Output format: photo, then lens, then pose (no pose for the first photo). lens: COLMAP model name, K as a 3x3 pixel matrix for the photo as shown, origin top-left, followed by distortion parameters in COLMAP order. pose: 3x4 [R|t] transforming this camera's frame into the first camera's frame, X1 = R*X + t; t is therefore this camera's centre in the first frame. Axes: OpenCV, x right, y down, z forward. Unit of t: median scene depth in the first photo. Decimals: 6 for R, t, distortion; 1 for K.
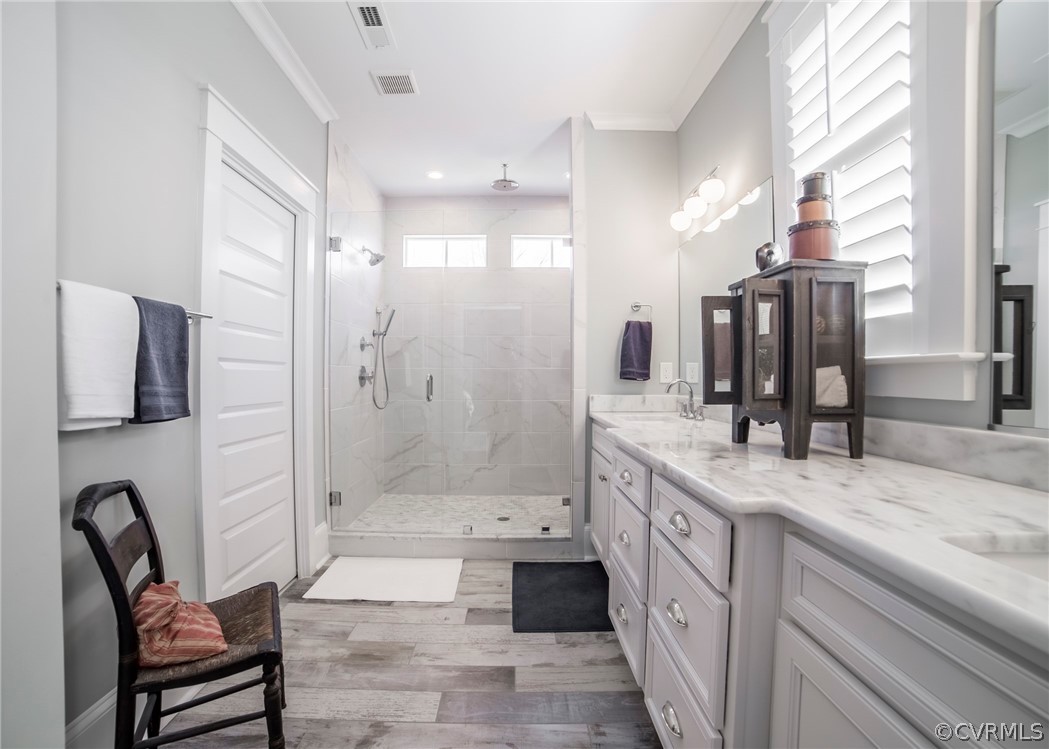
lens RADIAL K [[461.0, 0, 515.8], [0, 461.0, 376.5], [0, 0, 1]] dist [-0.097997, 0.032228]
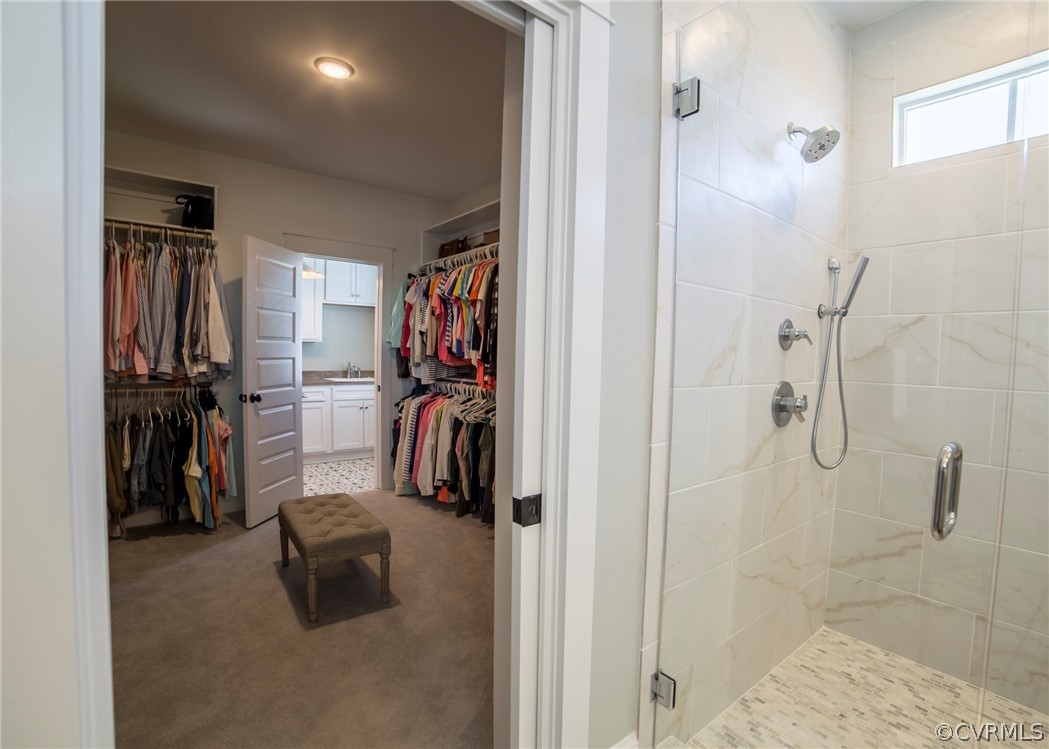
lens RADIAL K [[501.7, 0, 569.0], [0, 501.7, 383.3], [0, 0, 1]] dist [-0.098228, 0.031585]
pose [[0.649410, 0.058141, -0.758213, -0.088006], [-0.027336, 0.998213, 0.053131, -0.039458], [0.759947, -0.013777, 0.649839, 0.463165]]
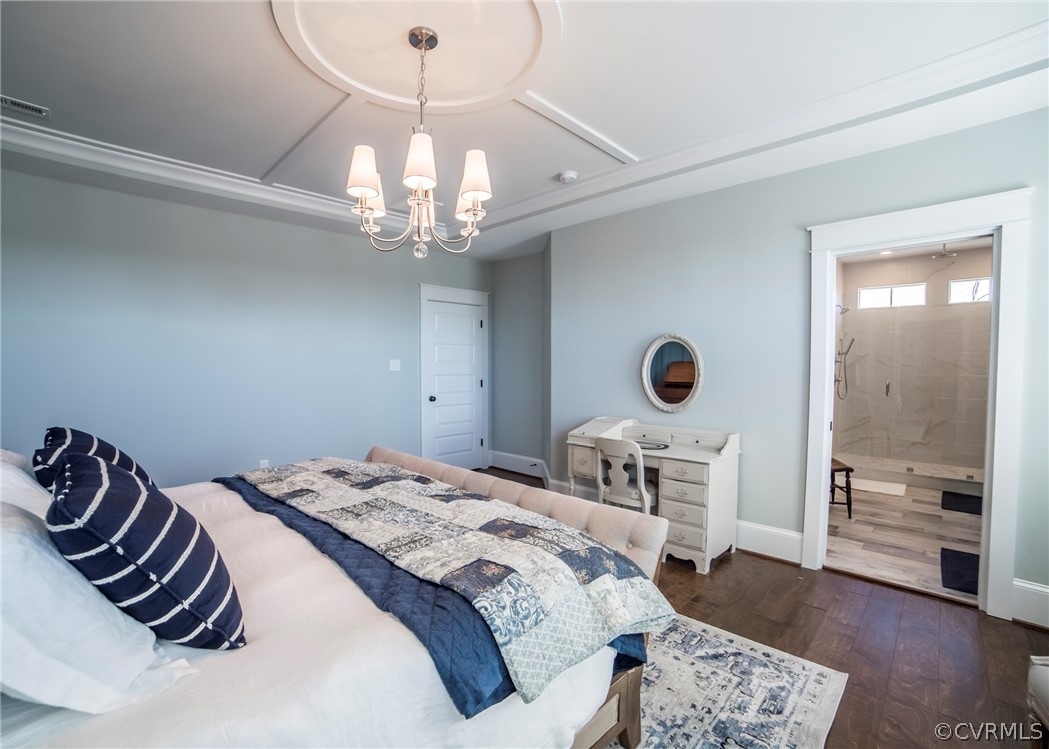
lens RADIAL K [[474.3, 0, 522.0], [0, 474.3, 385.1], [0, 0, 1]] dist [-0.082024, 0.037058]
pose [[0.724408, 0.030145, -0.688712, 0.007093], [-0.002975, 0.999171, 0.040605, -0.044496], [0.689365, -0.027365, 0.723897, -0.992623]]
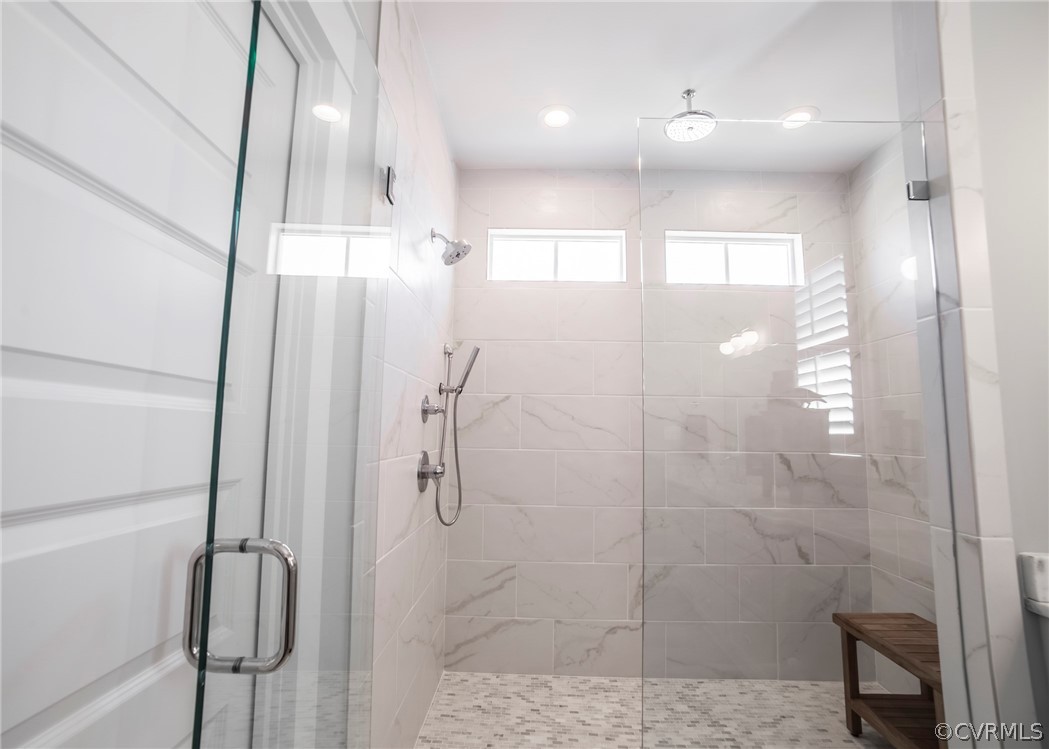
lens RADIAL K [[474.3, 0, 522.0], [0, 474.3, 385.1], [0, 0, 1]] dist [-0.082024, 0.037058]
pose [[0.999141, 0.012148, -0.039626, -0.187736], [-0.016113, 0.994721, -0.101341, -0.042093], [0.038186, 0.101892, 0.994062, 0.424781]]
